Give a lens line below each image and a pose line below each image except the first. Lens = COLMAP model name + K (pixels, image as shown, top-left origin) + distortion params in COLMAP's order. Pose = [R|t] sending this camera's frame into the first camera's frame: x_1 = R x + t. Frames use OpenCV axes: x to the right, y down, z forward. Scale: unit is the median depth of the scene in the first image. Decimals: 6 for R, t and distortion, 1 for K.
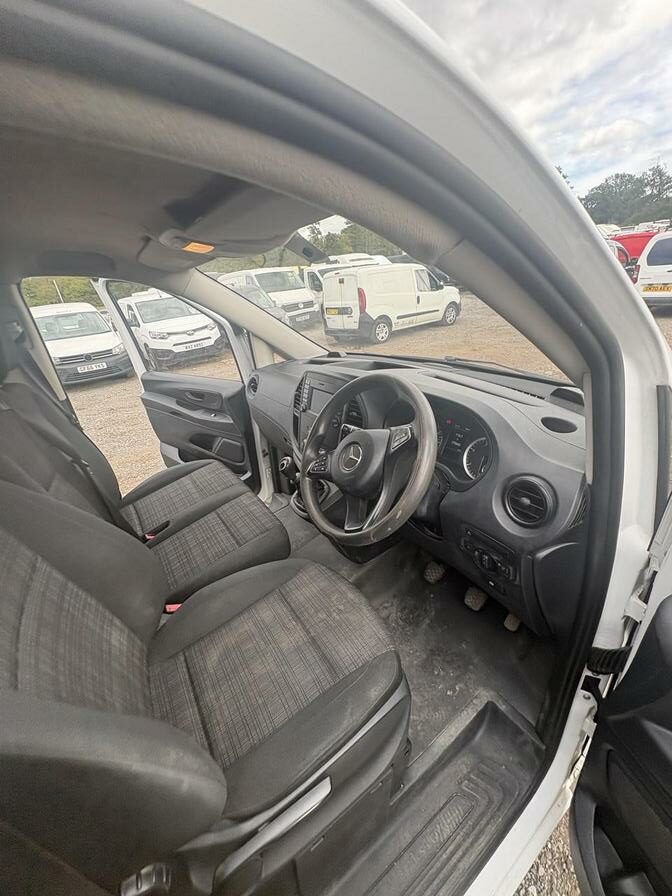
lens RADIAL K [[357.4, 0, 328.0], [0, 357.4, 423.1], [0, 0, 1]] dist [0.000029, -0.000200]
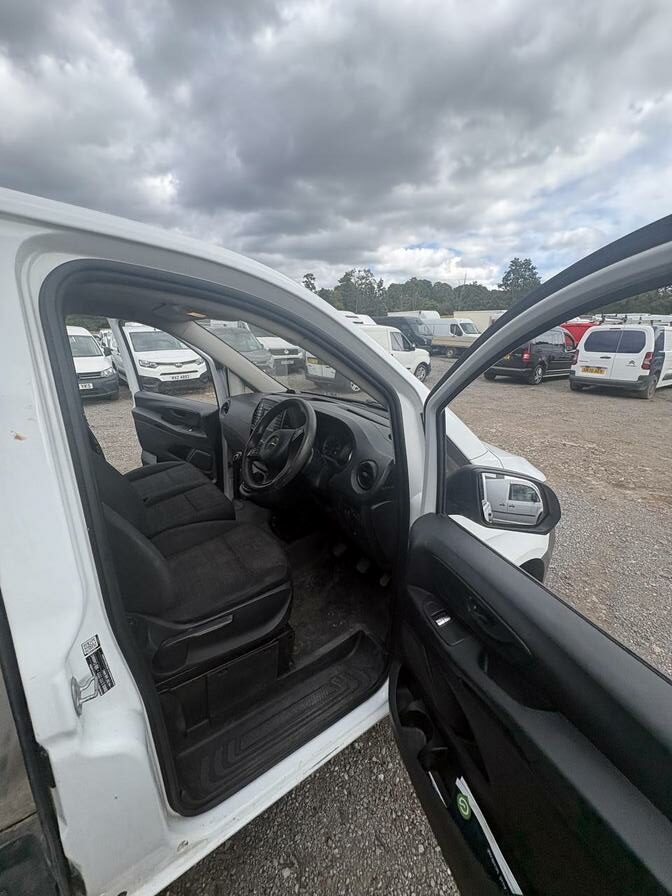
lens RADIAL K [[357.4, 0, 340.8], [0, 357.4, 426.1], [0, 0, 1]] dist [0.000029, -0.000200]
pose [[0.992464, 0.091525, 0.081477, 0.083752], [-0.081027, 0.988974, -0.123959, 0.067365], [-0.091924, 0.116423, 0.988937, -0.250145]]
